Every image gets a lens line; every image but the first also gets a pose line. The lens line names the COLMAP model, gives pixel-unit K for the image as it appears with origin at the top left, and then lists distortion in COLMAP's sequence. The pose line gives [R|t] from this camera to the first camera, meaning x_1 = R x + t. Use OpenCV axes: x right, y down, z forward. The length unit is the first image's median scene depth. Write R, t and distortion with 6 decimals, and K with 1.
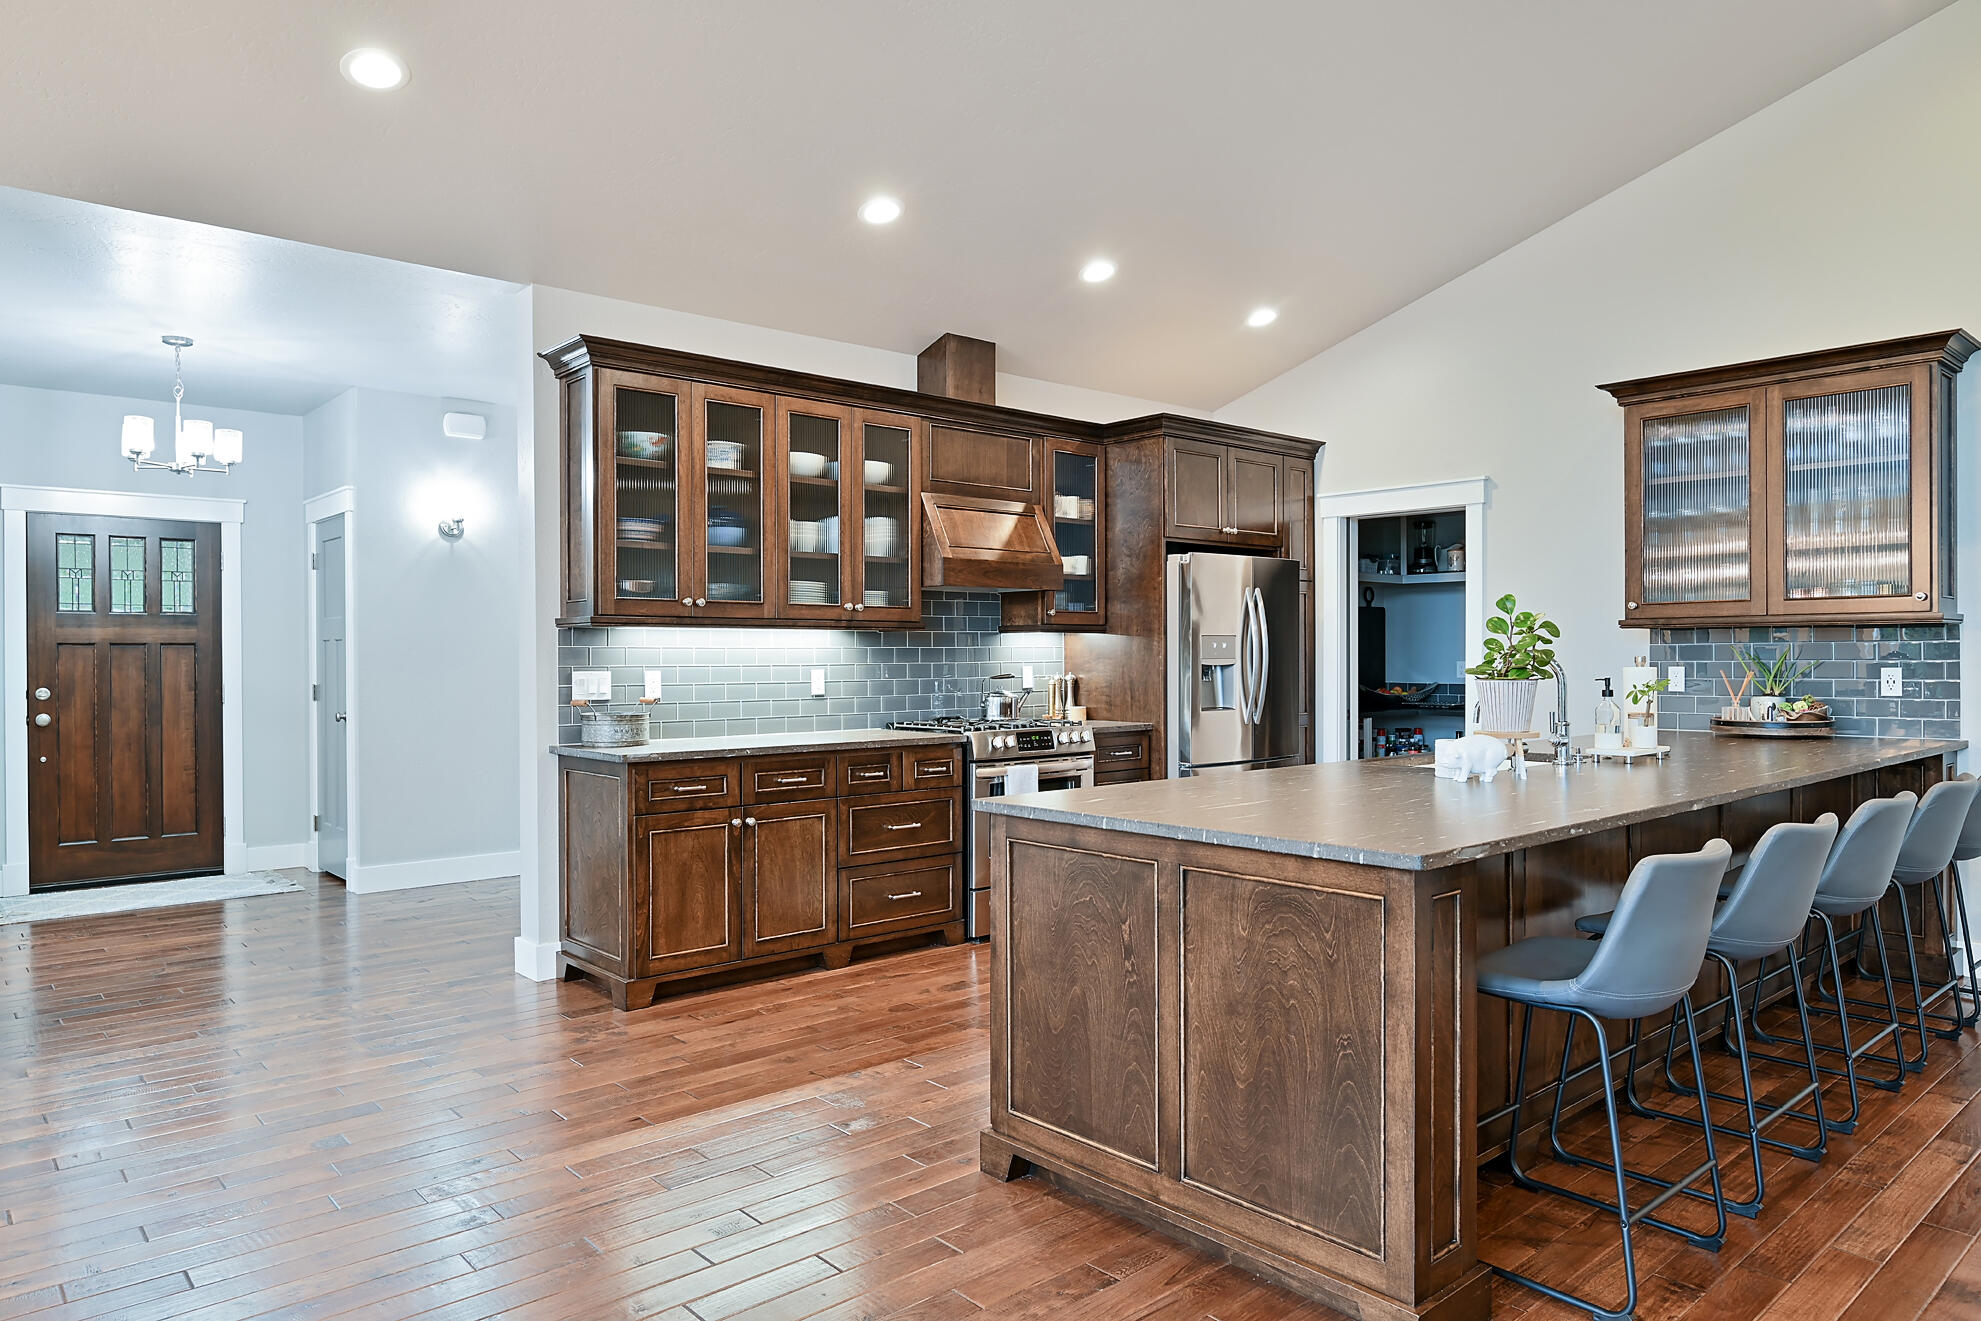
lens RADIAL K [[1262.4, 0, 990.5], [0, 1262.4, 660.5], [0, 0, 1]] dist [-0.007294, 0.000034]
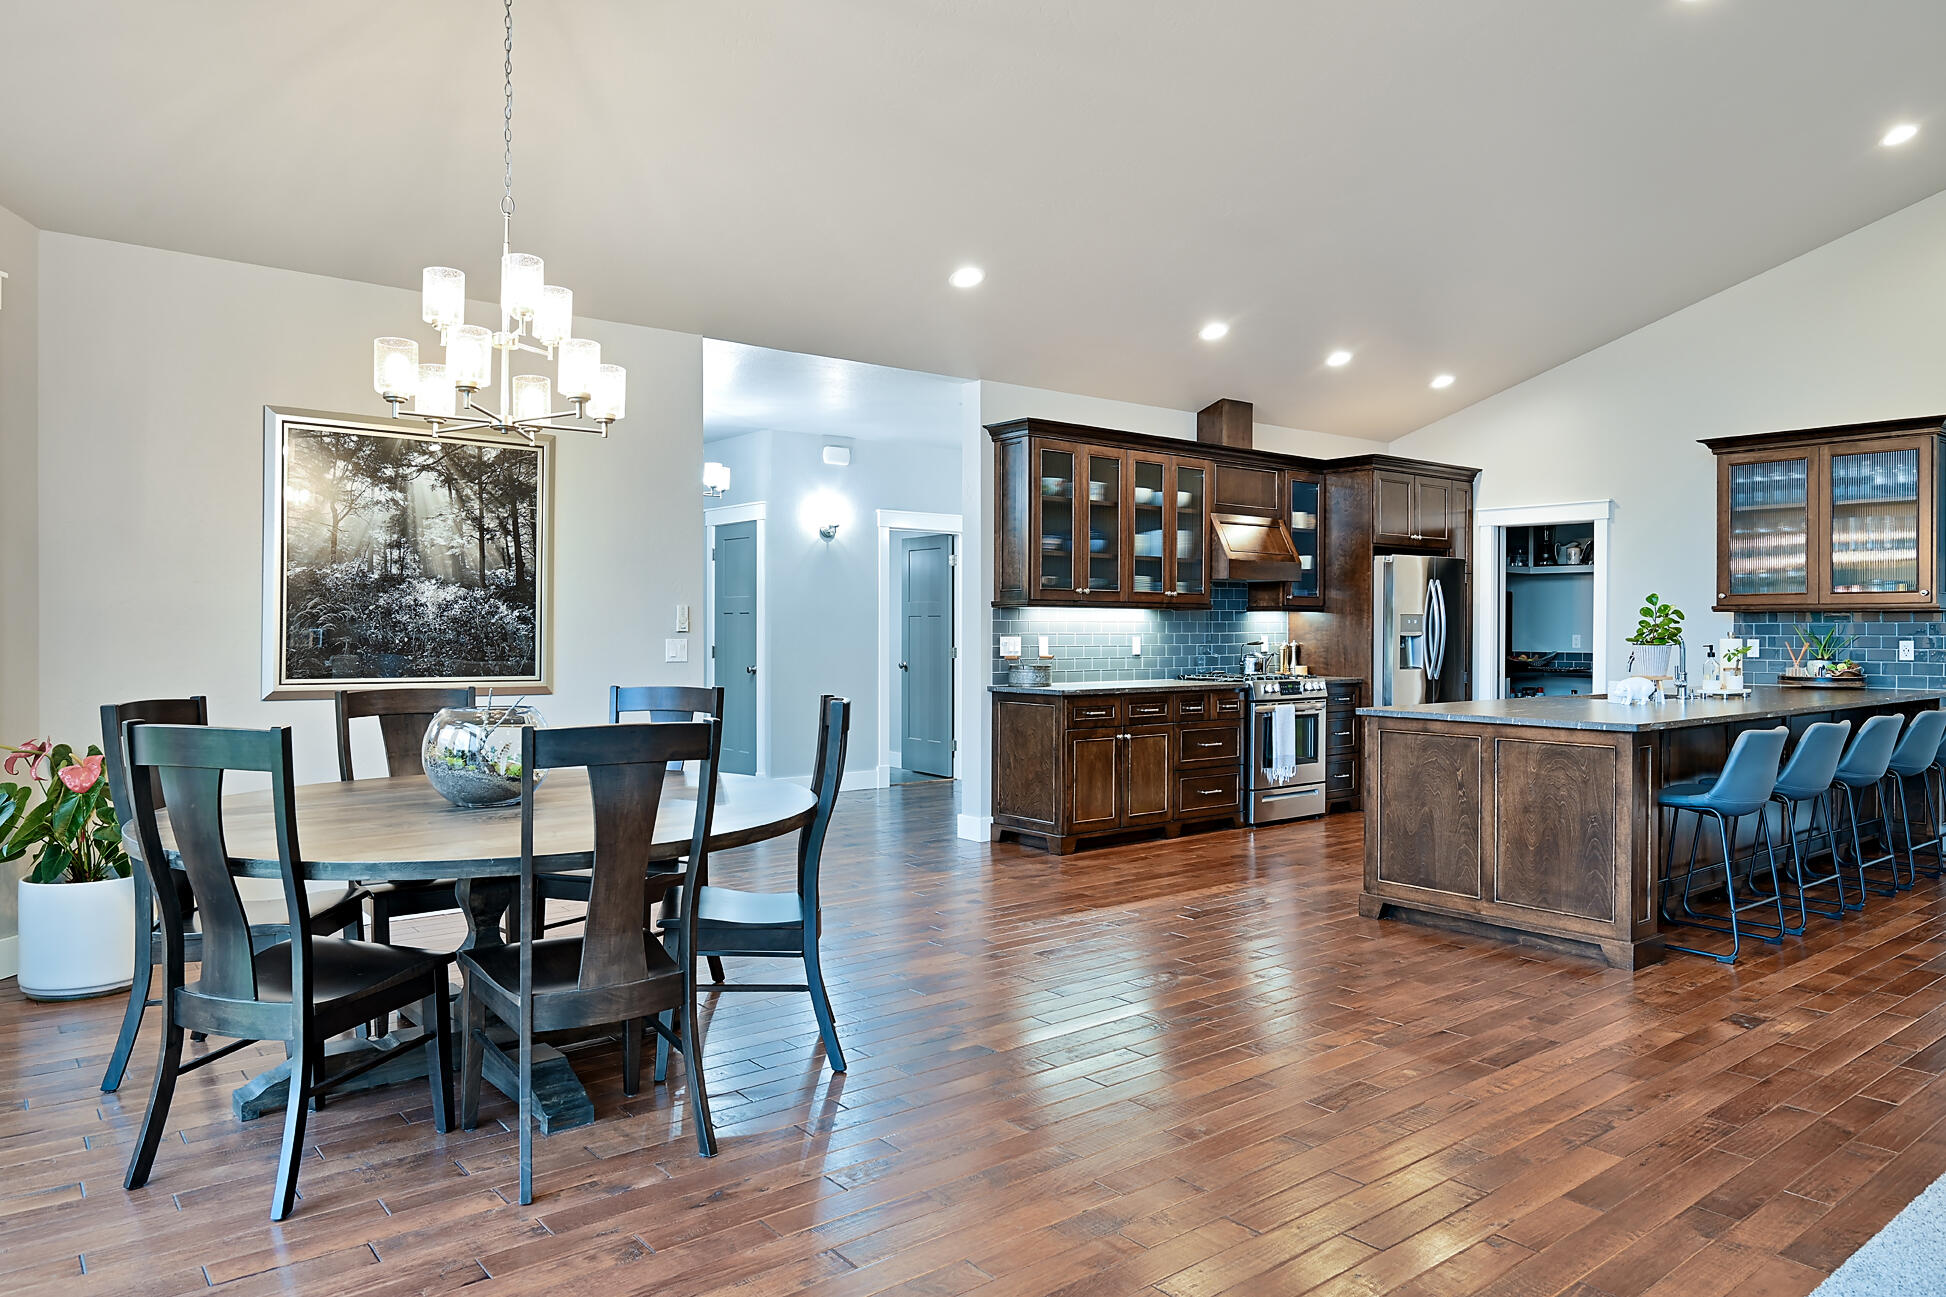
lens RADIAL K [[1272.2, 0, 976.9], [0, 1272.2, 629.0], [0, 0, 1]] dist [-0.004694, -0.000144]
pose [[0.999016, 0.007106, -0.043780, -0.268908], [-0.007207, 0.999972, -0.002137, 0.002841], [0.043763, 0.002450, 0.999039, -0.470729]]
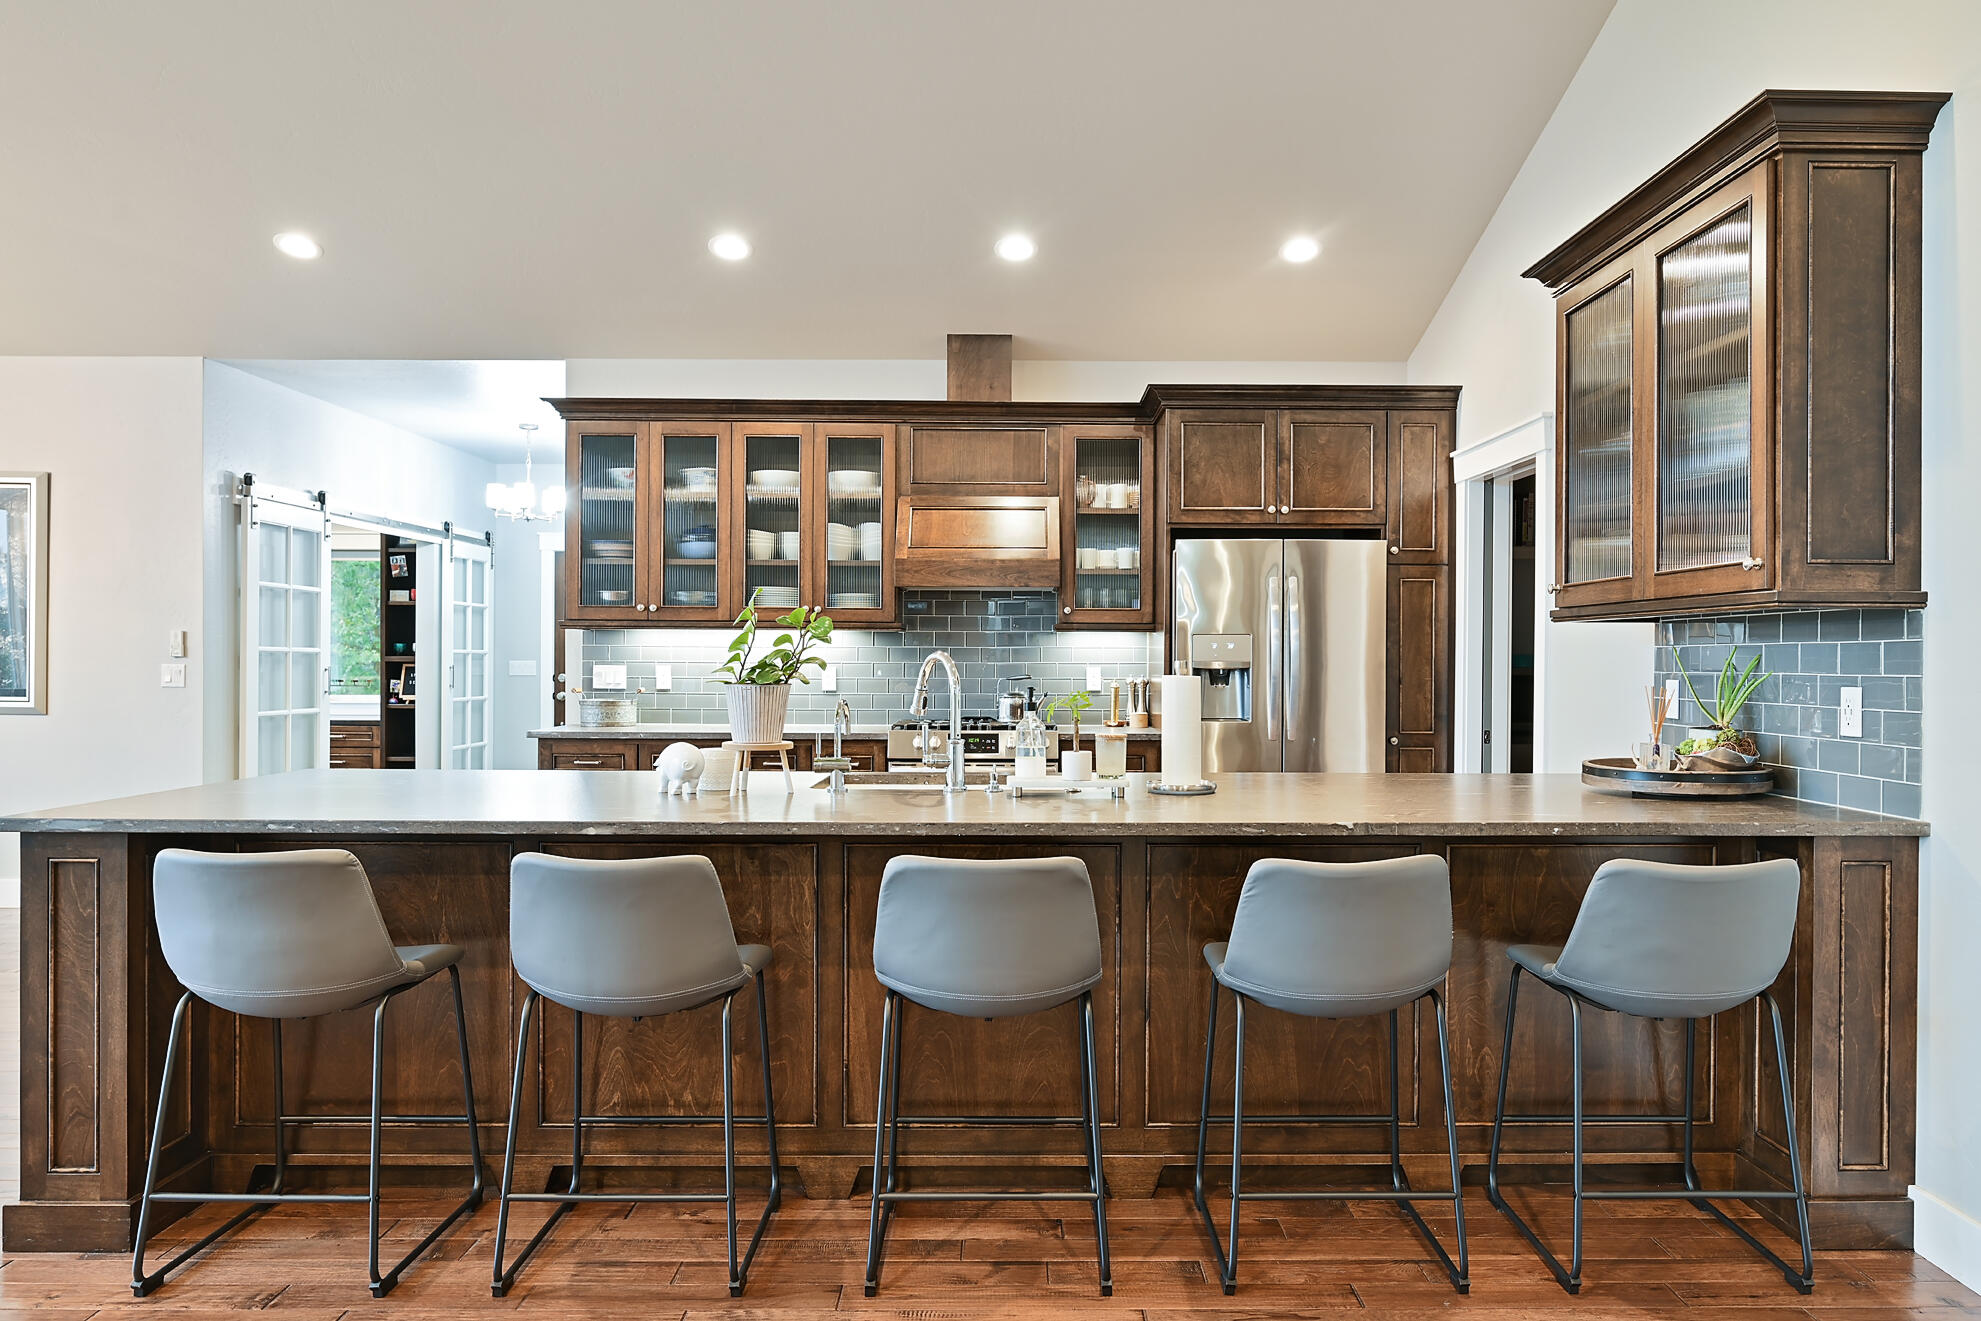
lens RADIAL K [[1287.6, 0, 1026.6], [0, 1287.6, 665.0], [0, 0, 1]] dist [-0.007820, -0.000583]
pose [[0.757550, 0.012114, -0.652665, 0.755004], [-0.010820, 0.999923, 0.006002, -0.003202], [0.652688, 0.002515, 0.757623, 0.288995]]
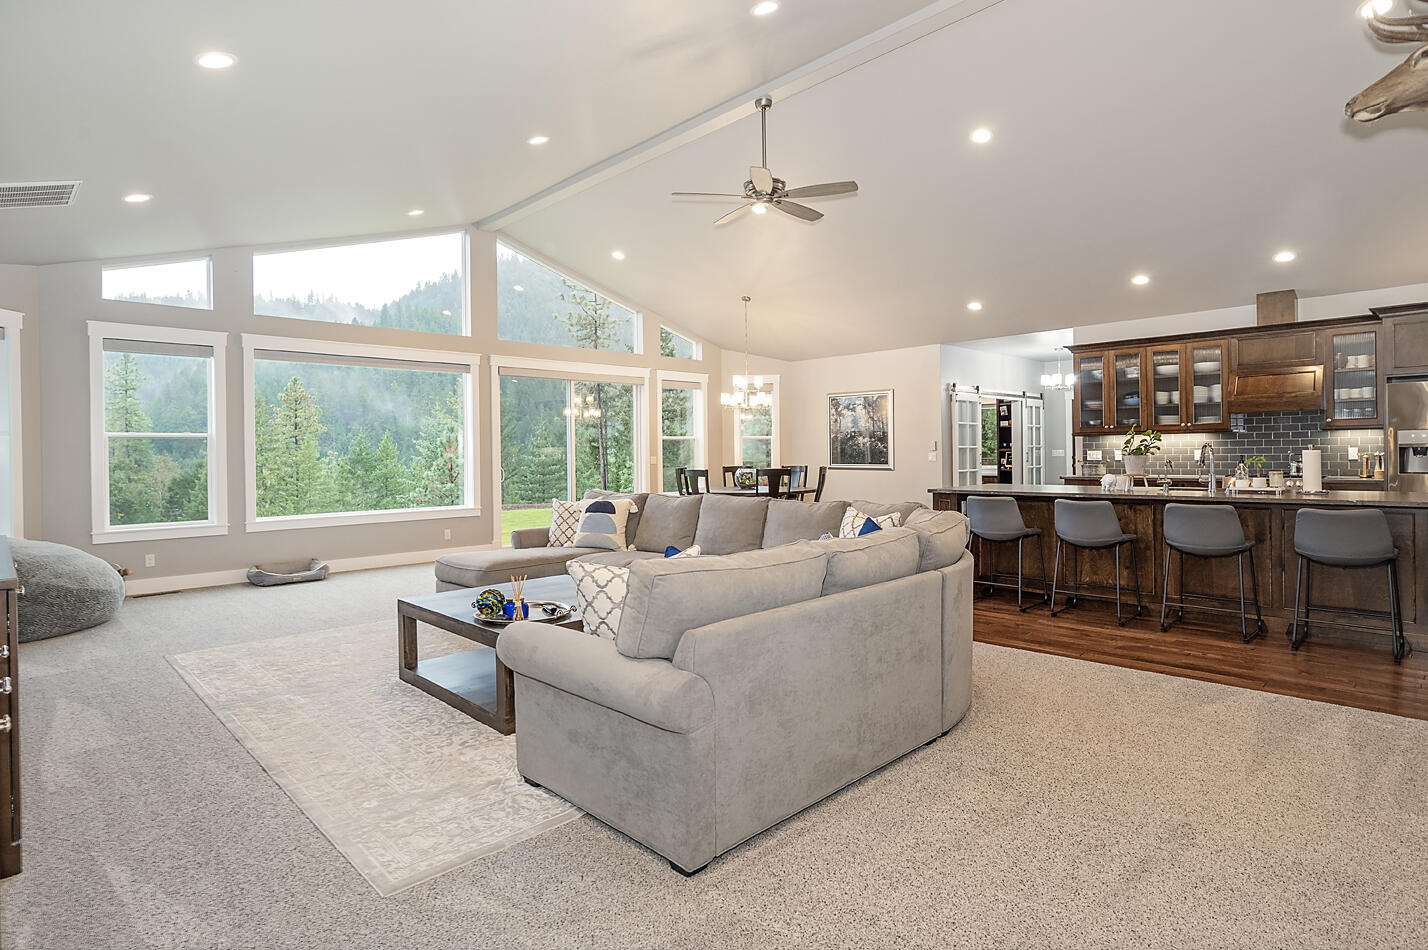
lens RADIAL K [[743.5, 0, 721.8], [0, 743.5, 455.1], [0, 0, 1]] dist [-0.005317, 0.000880]
pose [[0.060622, 0.007474, -0.998133, 1.295032], [0.009976, 0.999917, 0.008093, -0.003594], [0.998111, -0.010447, 0.060543, 0.005690]]
